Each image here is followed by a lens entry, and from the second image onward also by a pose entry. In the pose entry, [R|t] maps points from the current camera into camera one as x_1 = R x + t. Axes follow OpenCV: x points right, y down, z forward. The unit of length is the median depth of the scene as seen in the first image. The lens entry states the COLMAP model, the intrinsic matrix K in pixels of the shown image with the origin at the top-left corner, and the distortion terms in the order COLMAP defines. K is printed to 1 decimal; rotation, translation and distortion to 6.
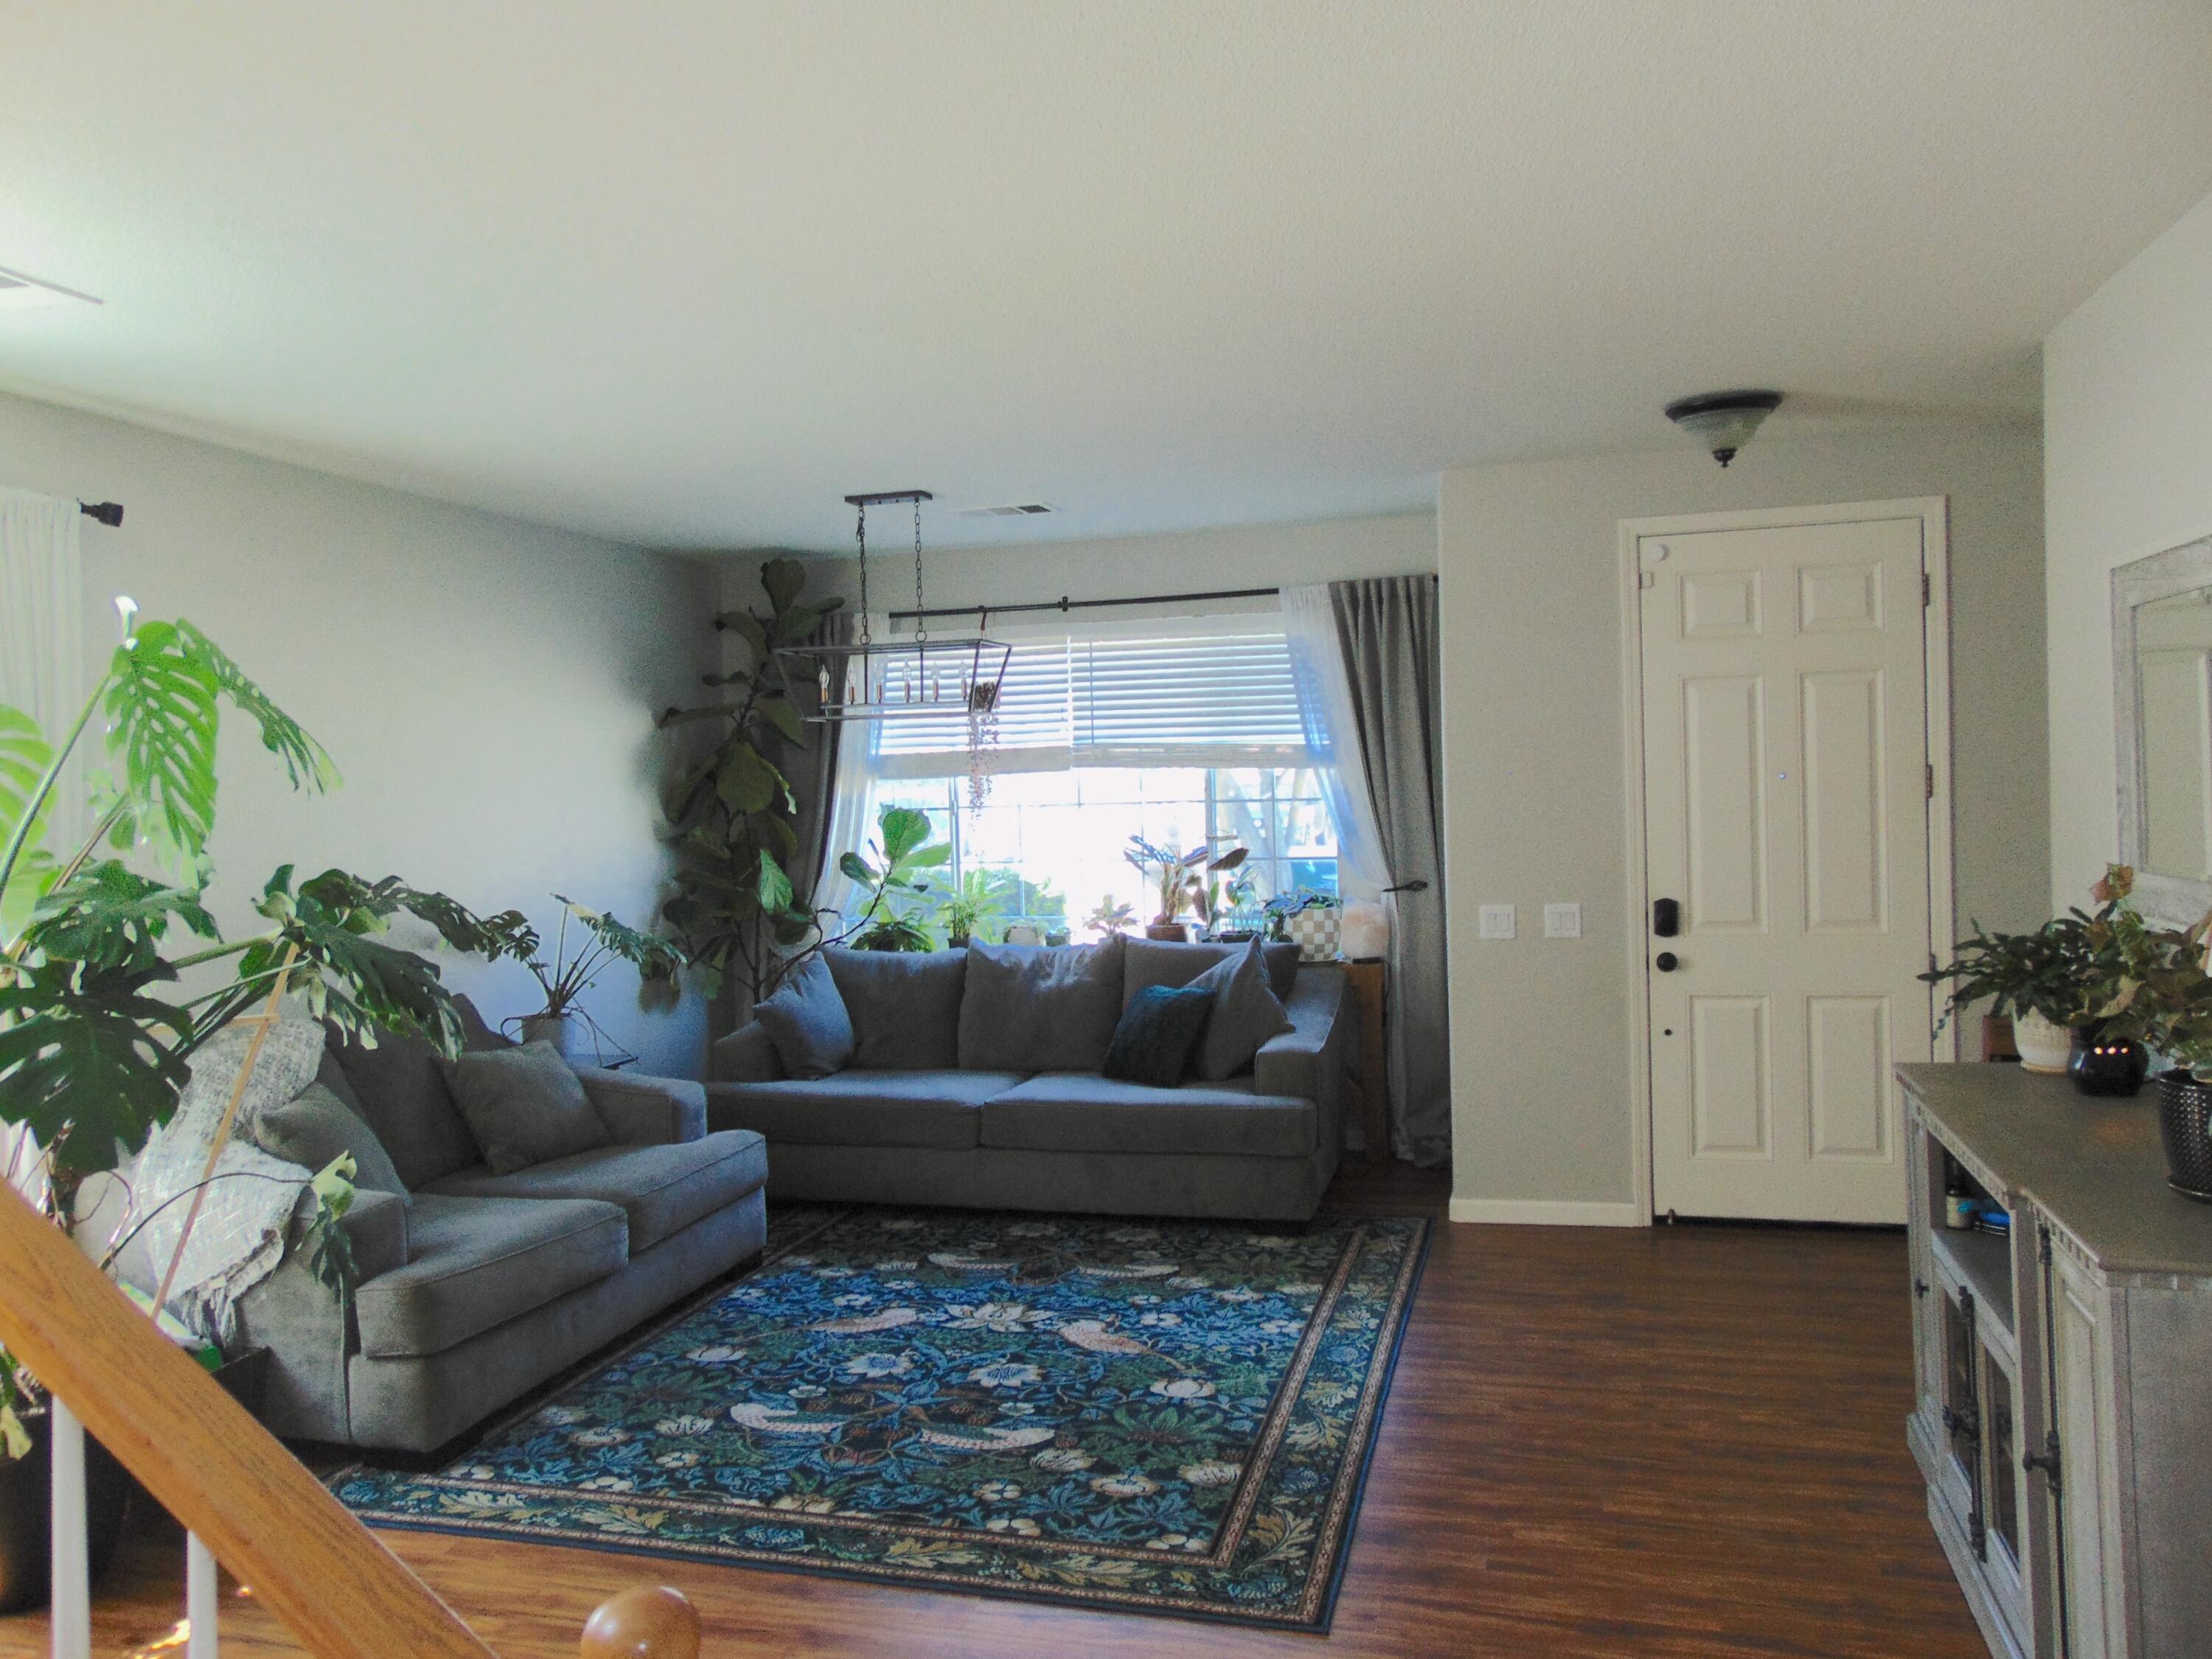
lens RADIAL K [[1652.5, 0, 1101.6], [0, 1652.5, 824.7], [0, 0, 1]] dist [-0.032614, 0.075324]
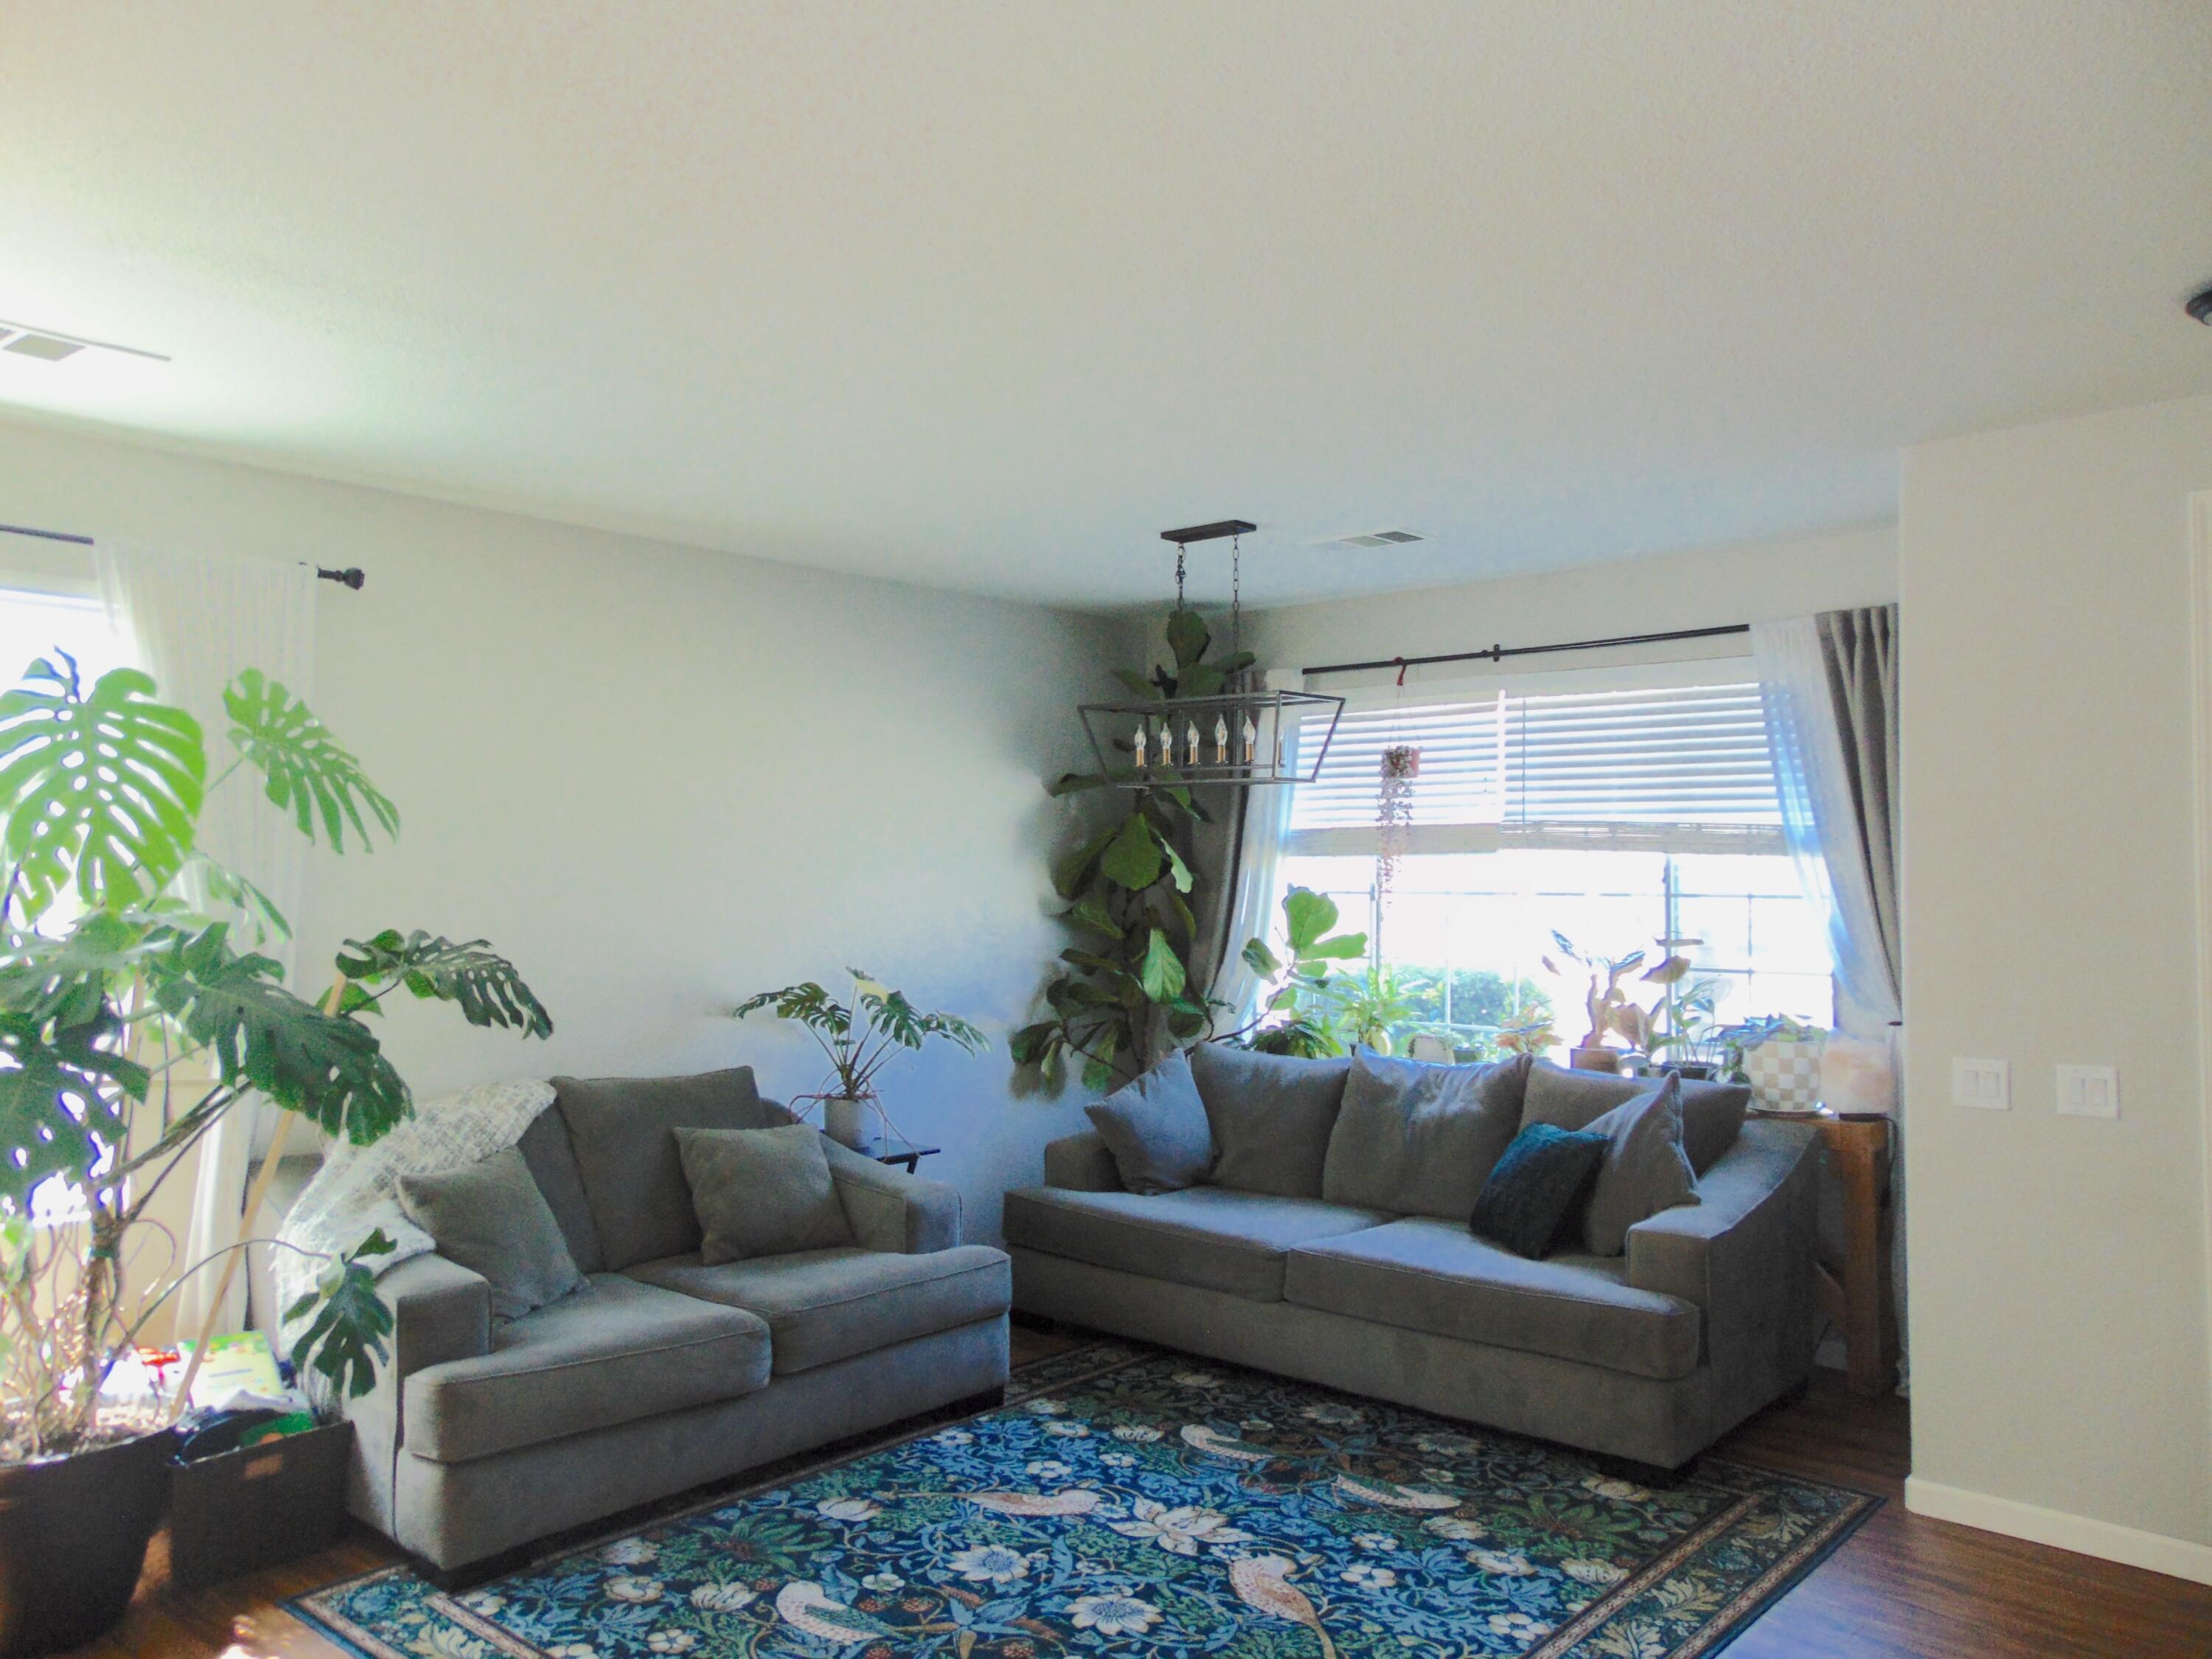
lens RADIAL K [[1652.5, 0, 1099.8], [0, 1652.5, 824.5], [0, 0, 1]] dist [-0.032614, 0.075324]
pose [[0.897369, 0.018157, -0.440907, 0.253594], [-0.039438, 0.998455, -0.039151, -0.009786], [0.439515, 0.052522, 0.896699, 0.252826]]
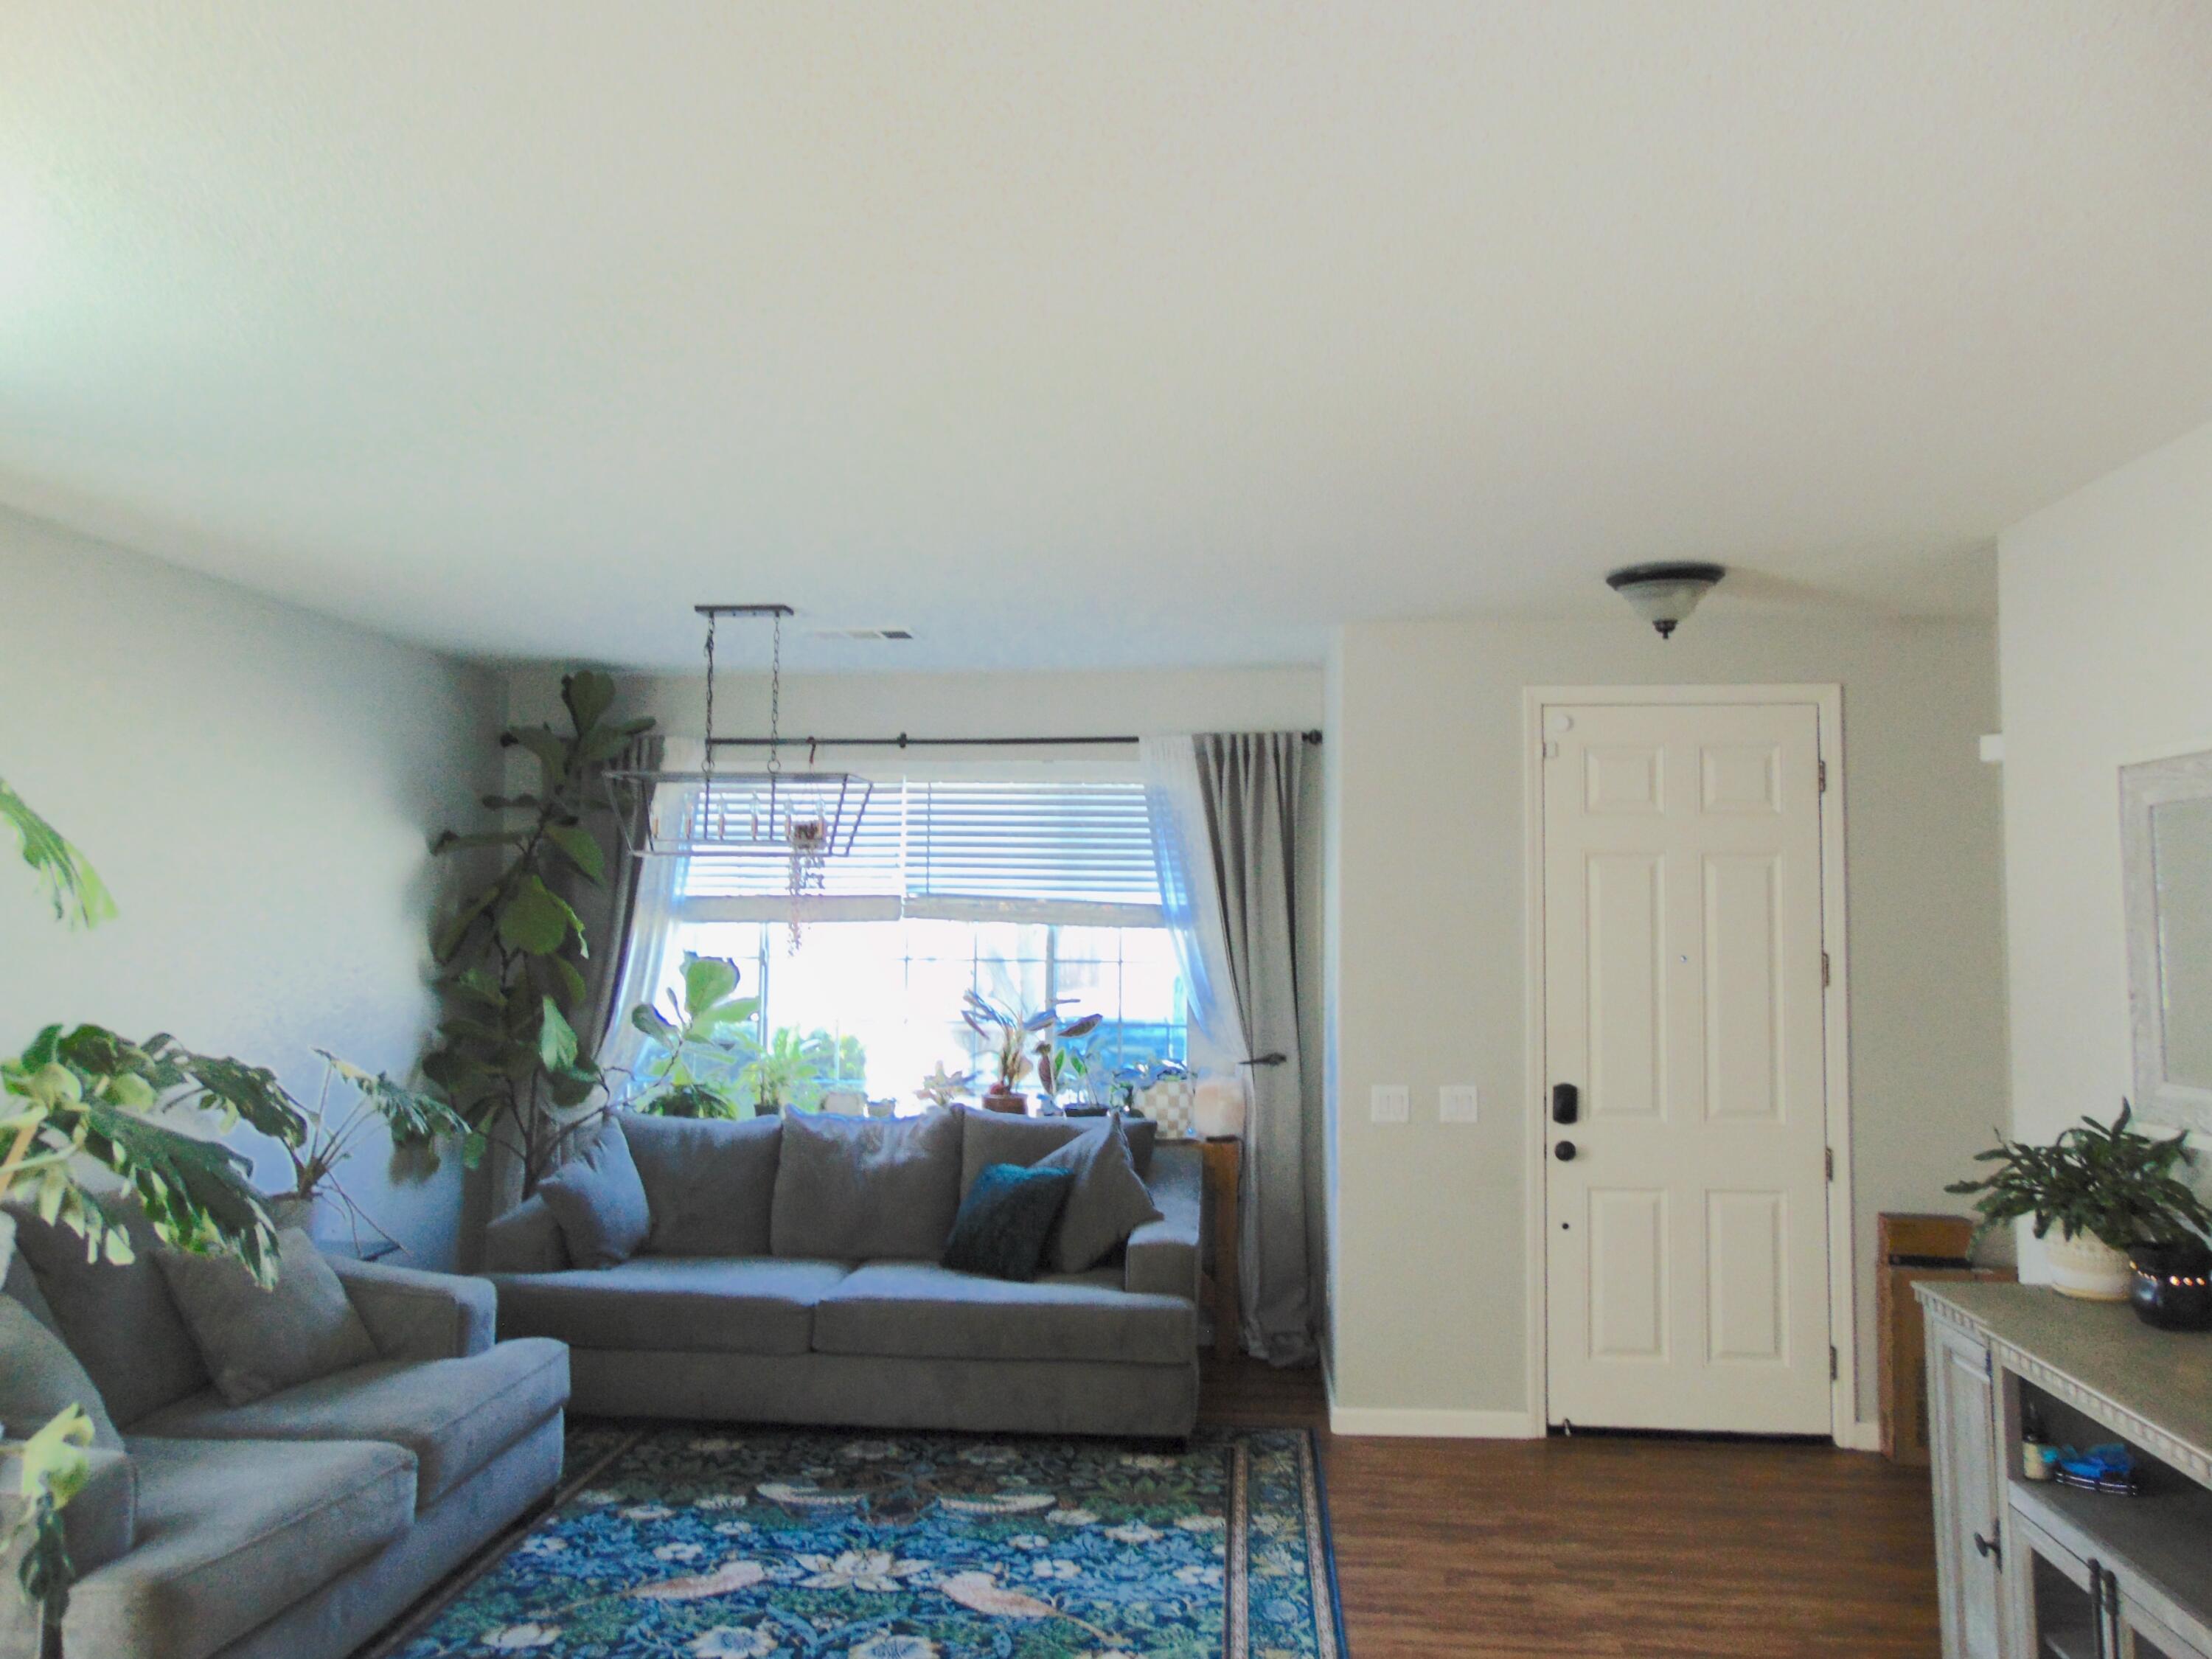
lens RADIAL K [[1652.5, 0, 1099.5], [0, 1652.5, 828.6], [0, 0, 1]] dist [-0.032614, 0.075324]
pose [[0.982832, 0.049478, 0.177747, -0.114940], [-0.033751, 0.995330, -0.090435, -0.007678], [-0.181392, 0.082883, 0.979912, 0.122014]]
